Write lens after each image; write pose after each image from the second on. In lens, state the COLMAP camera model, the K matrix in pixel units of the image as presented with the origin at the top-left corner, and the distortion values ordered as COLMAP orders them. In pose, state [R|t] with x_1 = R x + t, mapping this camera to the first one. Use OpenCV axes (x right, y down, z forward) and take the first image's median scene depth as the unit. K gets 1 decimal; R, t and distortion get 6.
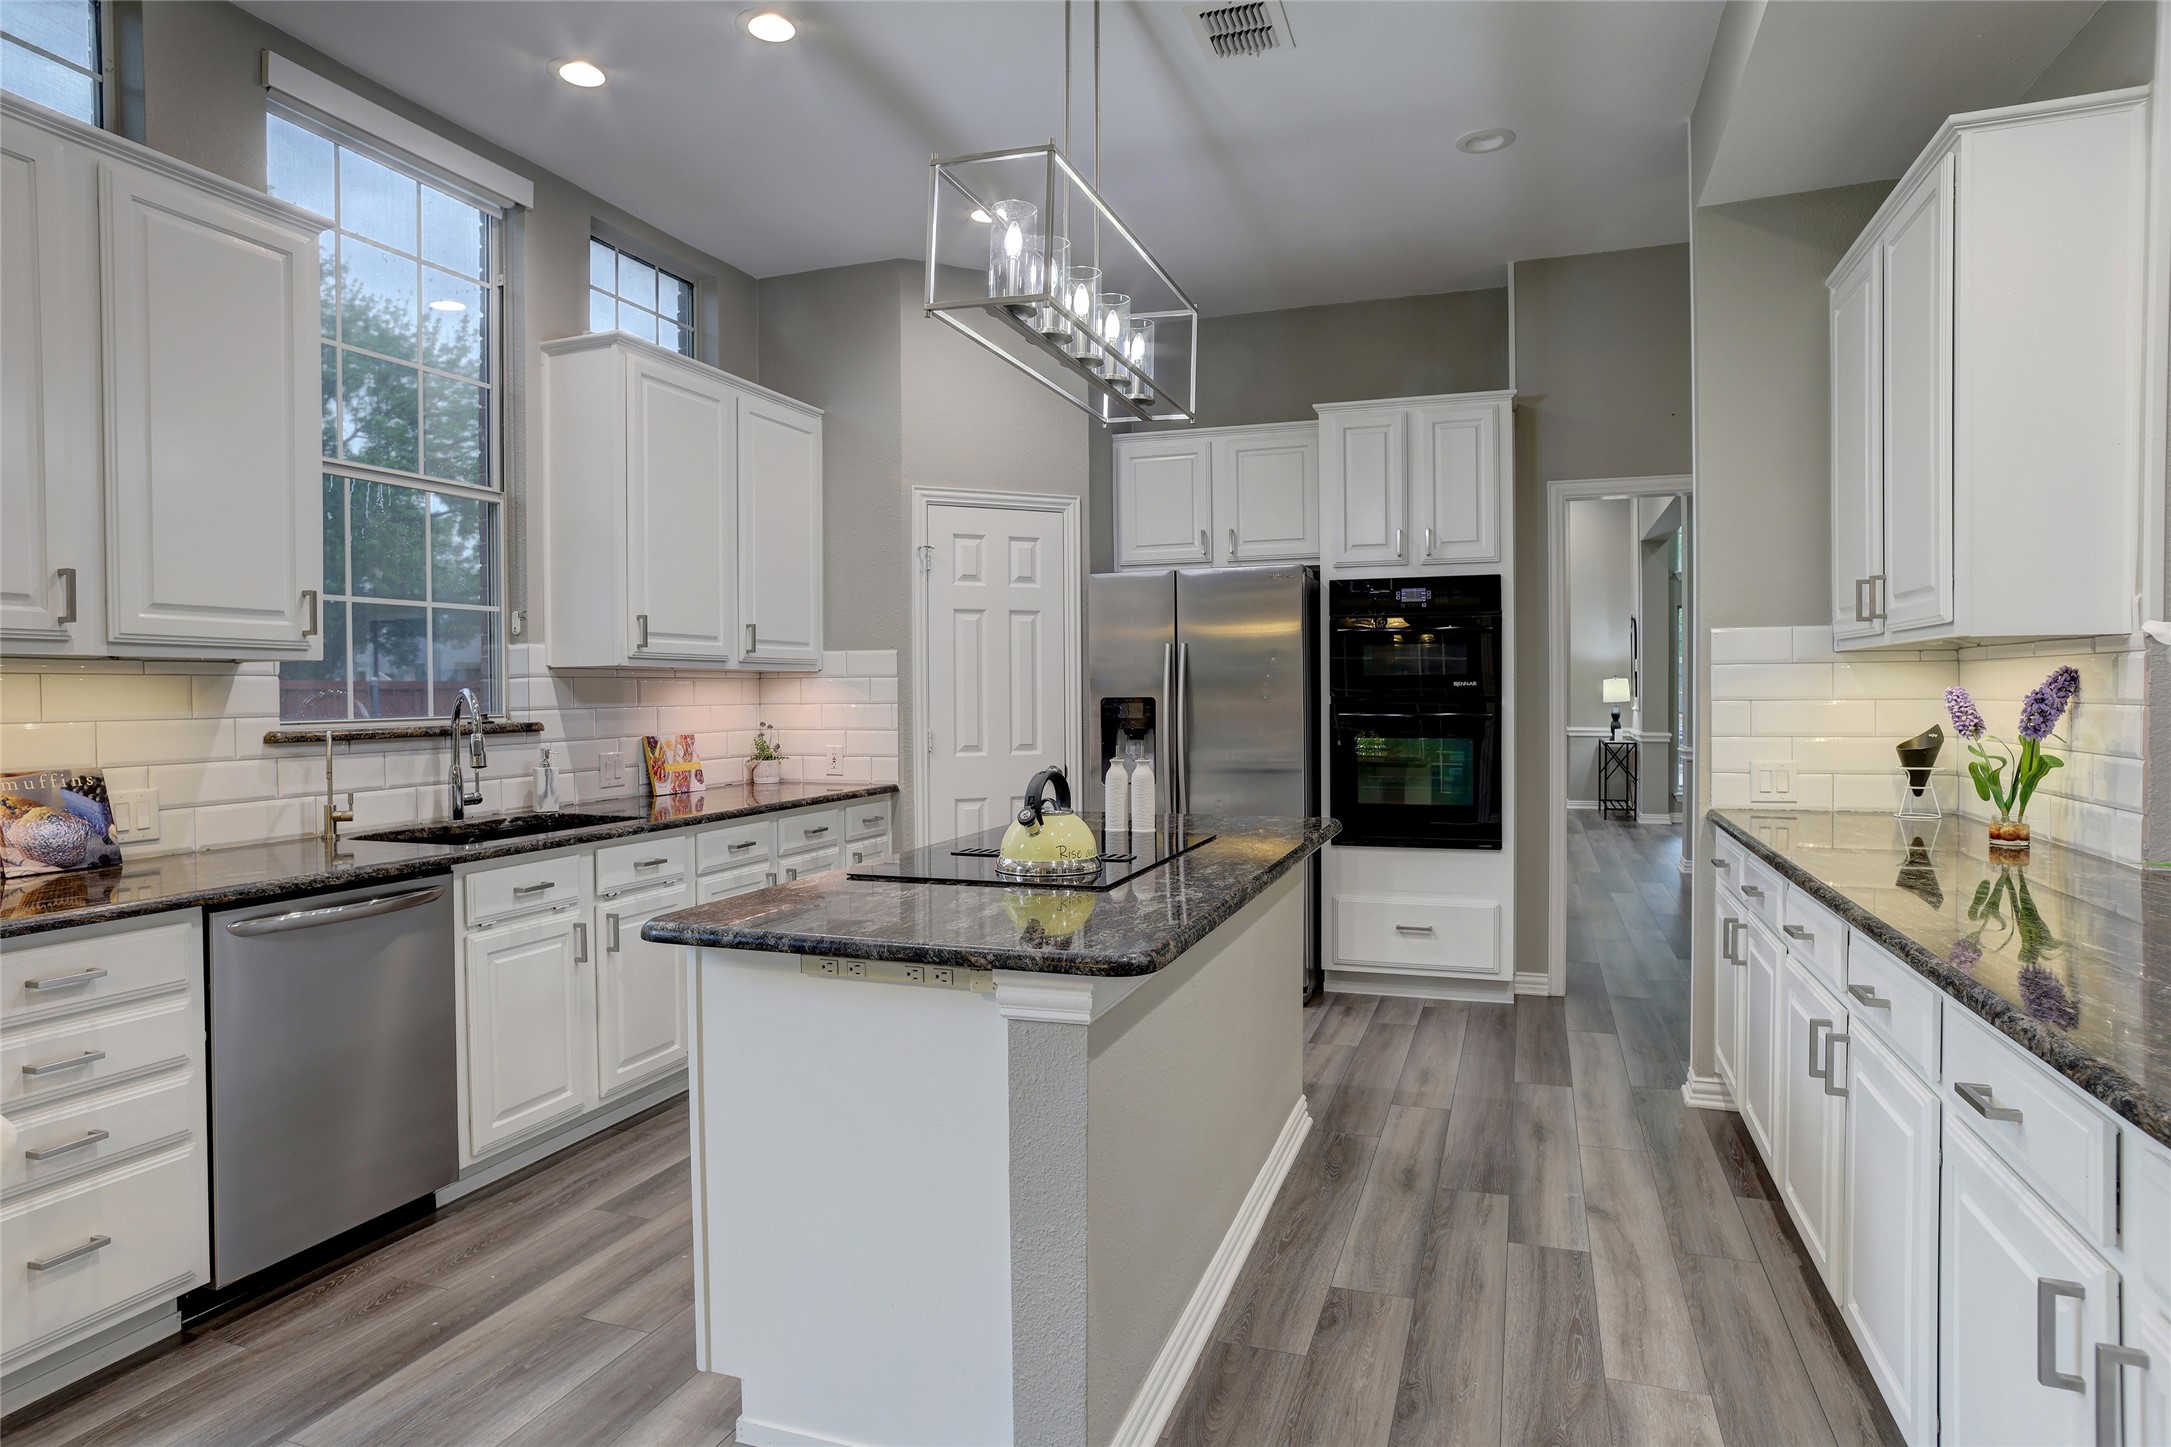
lens RADIAL K [[1243.3, 0, 1077.7], [0, 1243.3, 704.8], [0, 0, 1]] dist [-0.073207, 0.053232]
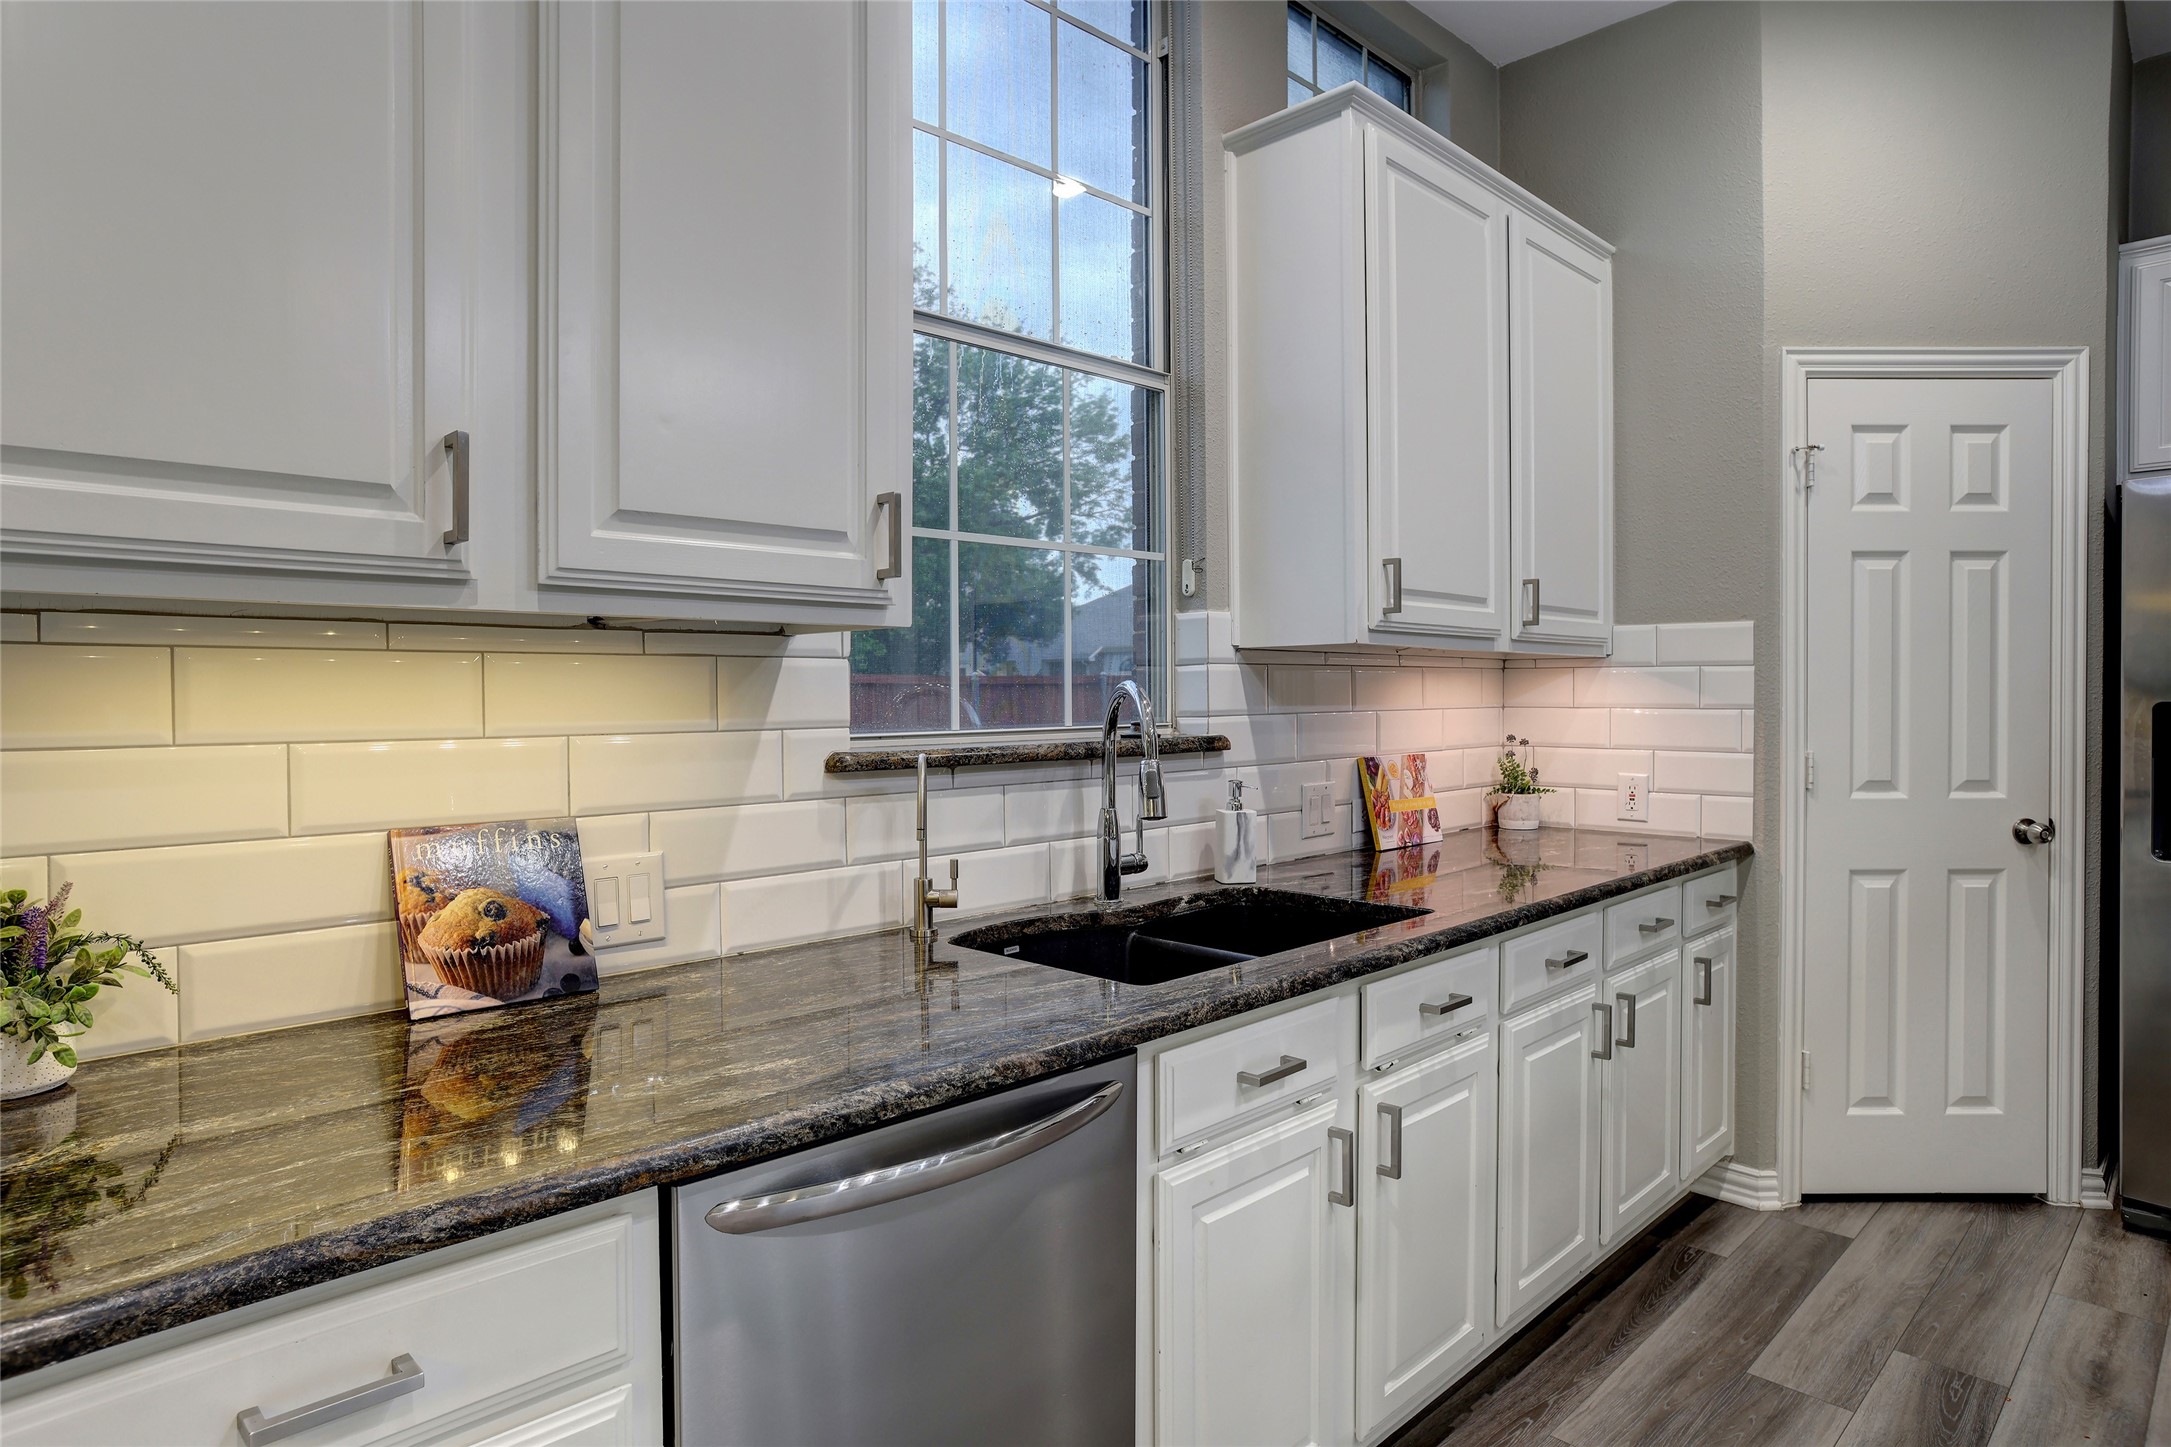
lens RADIAL K [[1243.3, 0, 1077.7], [0, 1243.3, 704.8], [0, 0, 1]] dist [-0.073207, 0.053232]
pose [[0.905478, 0.009698, -0.424281, -0.252462], [-0.008507, 0.999953, 0.004700, -0.004098], [0.424307, -0.000646, 0.905518, 0.421847]]
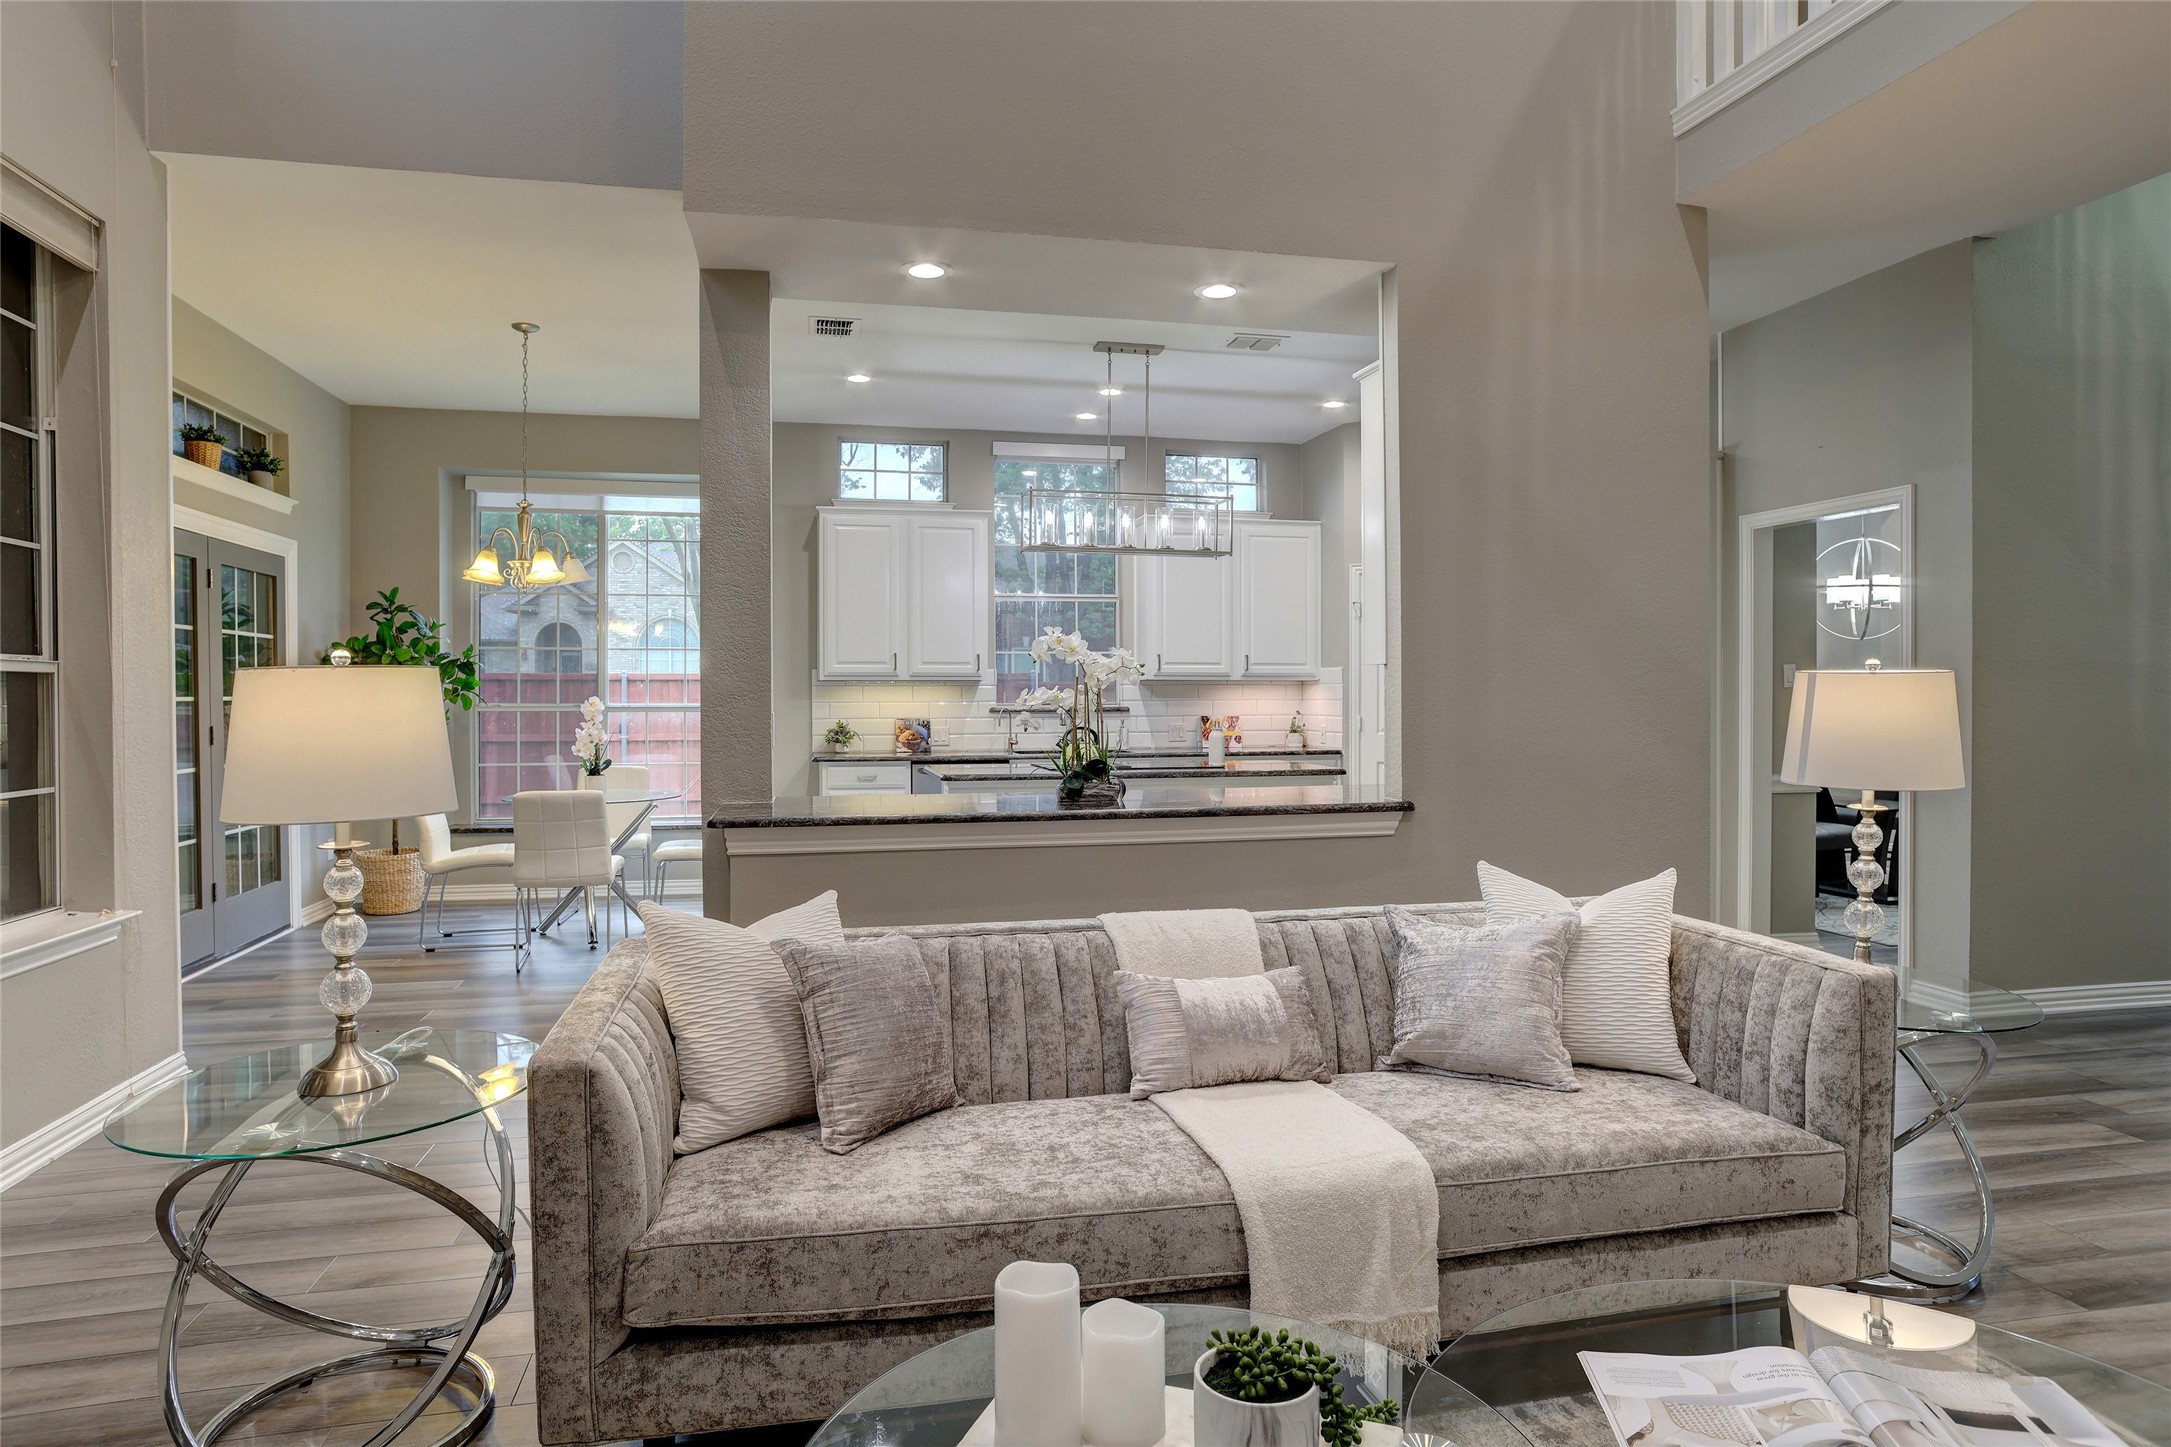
lens RADIAL K [[1243.3, 0, 1077.7], [0, 1243.3, 704.8], [0, 0, 1]] dist [-0.073207, 0.053232]
pose [[0.524691, 0.015665, -0.851149, 1.387620], [-0.012583, 0.999864, 0.010646, -0.011003], [0.851200, 0.005124, 0.524817, -0.184733]]
